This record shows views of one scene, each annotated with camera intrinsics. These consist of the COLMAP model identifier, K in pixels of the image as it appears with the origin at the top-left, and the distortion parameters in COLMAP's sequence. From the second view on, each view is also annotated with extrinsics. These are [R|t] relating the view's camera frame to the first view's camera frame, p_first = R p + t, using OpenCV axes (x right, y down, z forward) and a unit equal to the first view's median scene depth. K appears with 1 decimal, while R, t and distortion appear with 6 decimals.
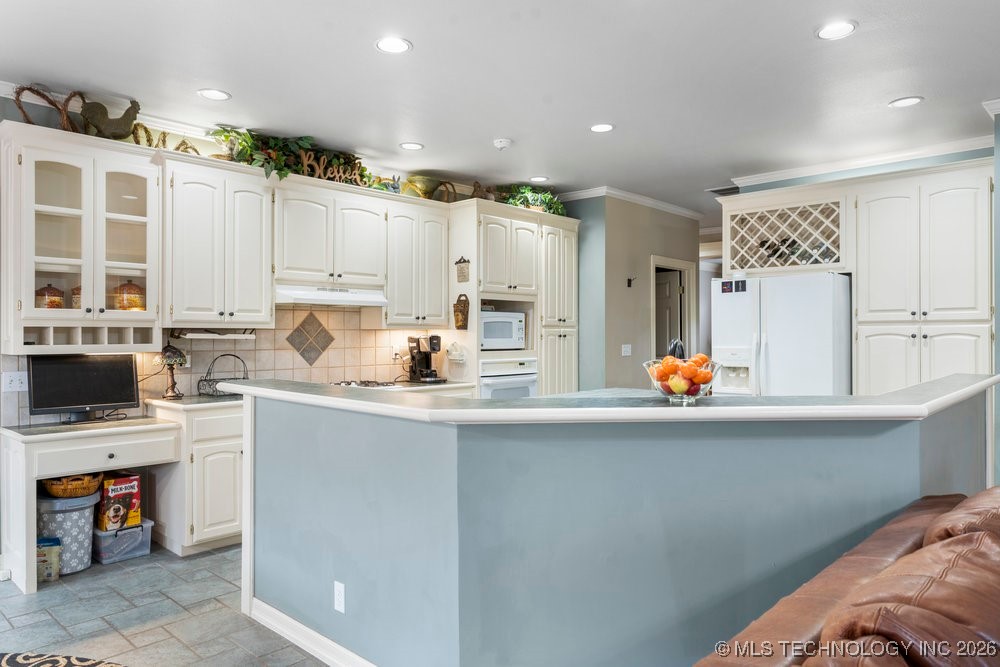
lens RADIAL K [[668.2, 0, 501.3], [0, 668.2, 333.1], [0, 0, 1]] dist [0.007591, 0.004866]
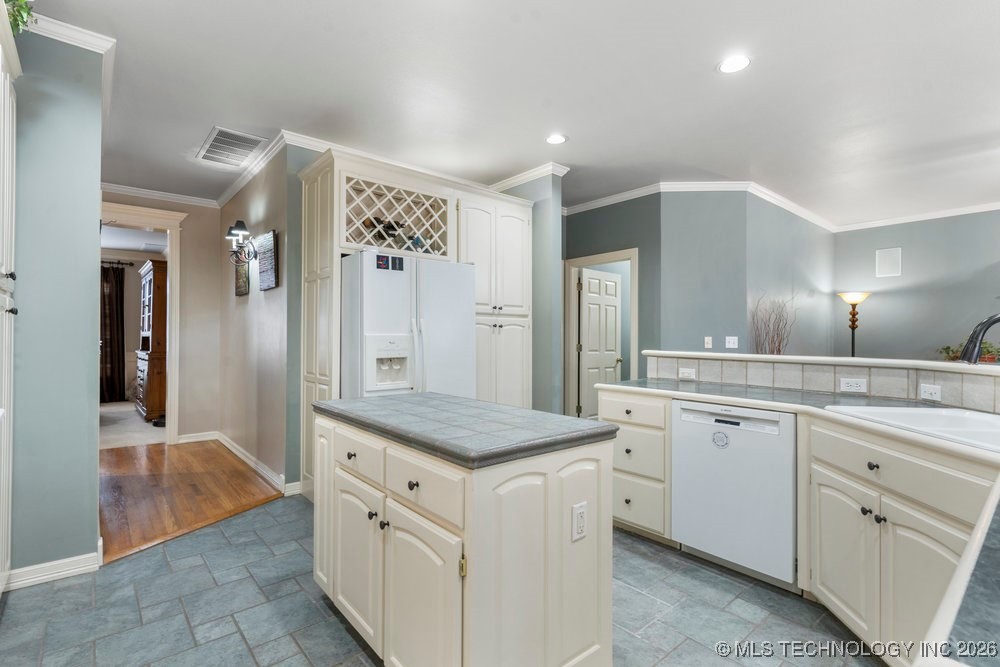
lens RADIAL K [[475.8, 0, 501.3], [0, 475.8, 334.5], [0, 0, 1]] dist [0.003362, 0.000385]
pose [[0.109127, 0.008353, 0.993993, -0.248344], [-0.008055, 0.999939, -0.007518, 0.025525], [-0.993995, -0.007186, 0.109188, 0.837213]]
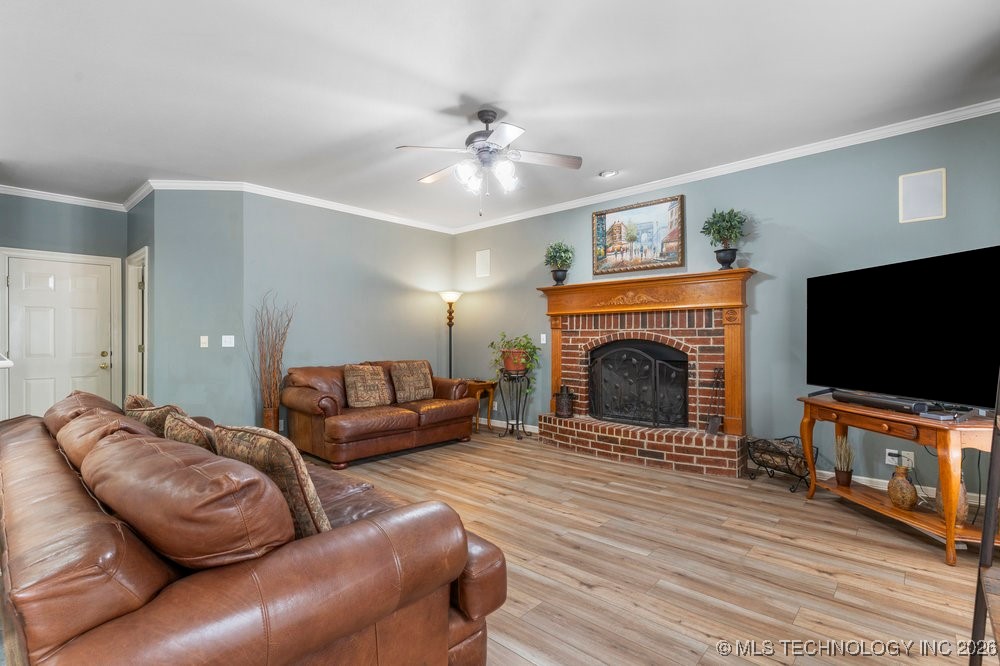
lens RADIAL K [[475.8, 0, 498.8], [0, 475.8, 335.6], [0, 0, 1]] dist [0.003362, 0.000385]
pose [[-0.020071, 0.002202, 0.999796, -0.221838], [0.004984, 0.999985, -0.002102, 0.023345], [-0.999786, 0.004941, -0.020082, -0.052437]]
